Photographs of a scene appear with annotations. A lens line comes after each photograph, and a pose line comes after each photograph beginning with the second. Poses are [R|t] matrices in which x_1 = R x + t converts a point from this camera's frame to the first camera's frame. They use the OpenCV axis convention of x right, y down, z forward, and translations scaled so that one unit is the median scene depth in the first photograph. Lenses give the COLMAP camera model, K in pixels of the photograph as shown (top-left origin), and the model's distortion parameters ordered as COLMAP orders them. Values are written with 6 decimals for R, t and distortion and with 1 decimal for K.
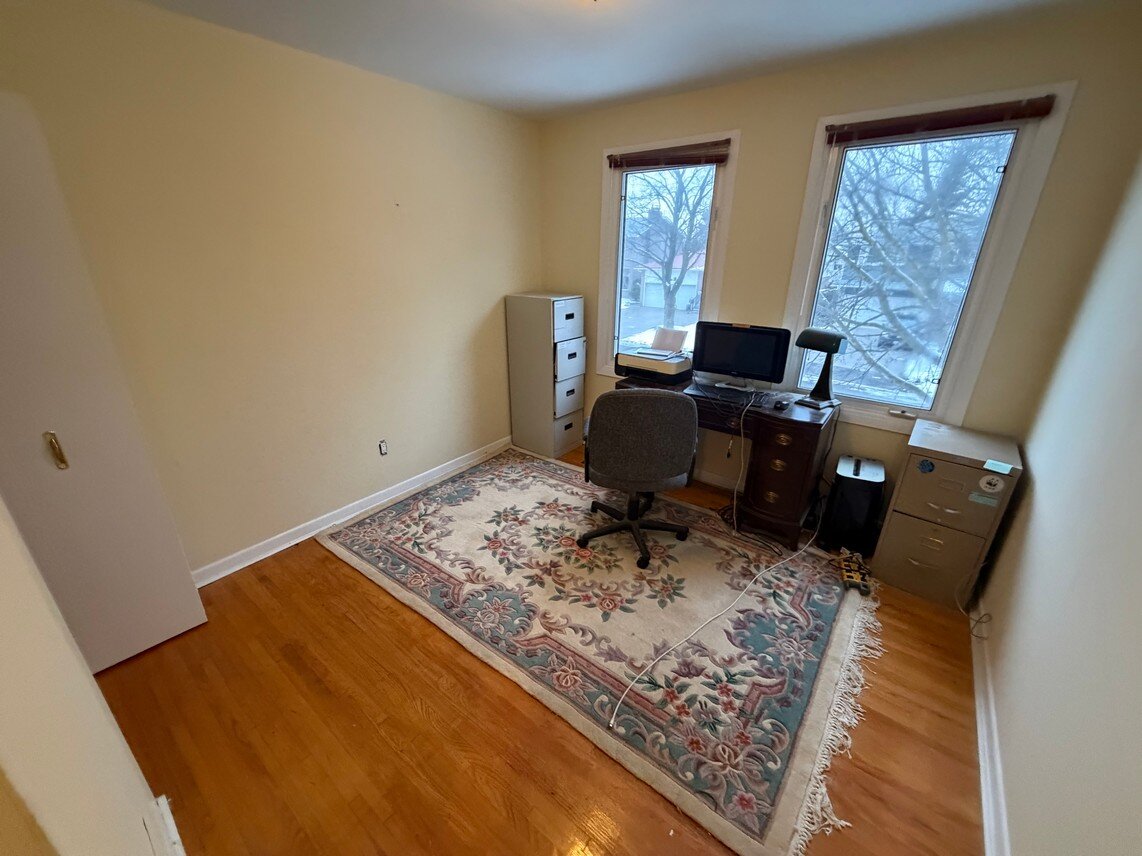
lens RADIAL K [[453.5, 0, 567.9], [0, 453.5, 424.3], [0, 0, 1]] dist [0.002465, -0.000946]
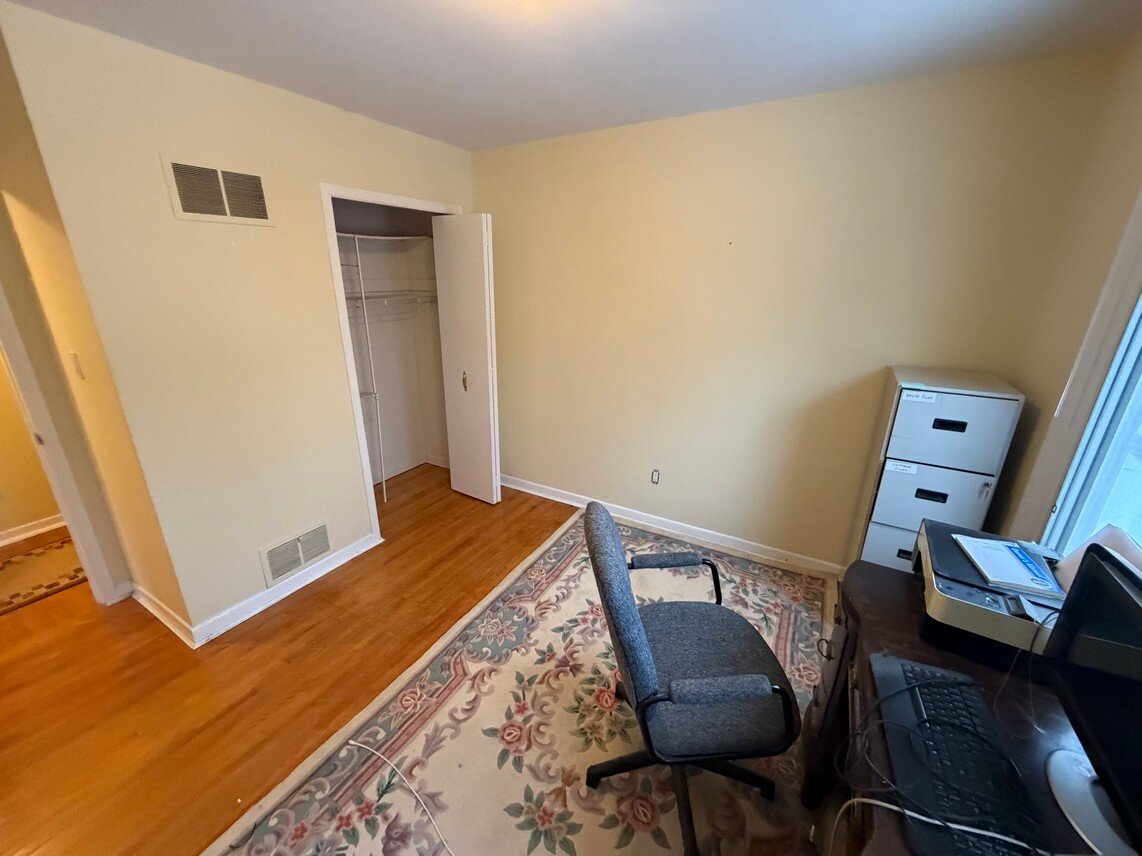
lens RADIAL K [[453.5, 0, 566.7], [0, 453.5, 429.3], [0, 0, 1]] dist [0.002465, -0.000946]
pose [[0.132852, 0.326511, -0.935810, 0.687579], [-0.362589, 0.894741, 0.260706, -0.333490], [0.922431, 0.304679, 0.237257, 0.751056]]
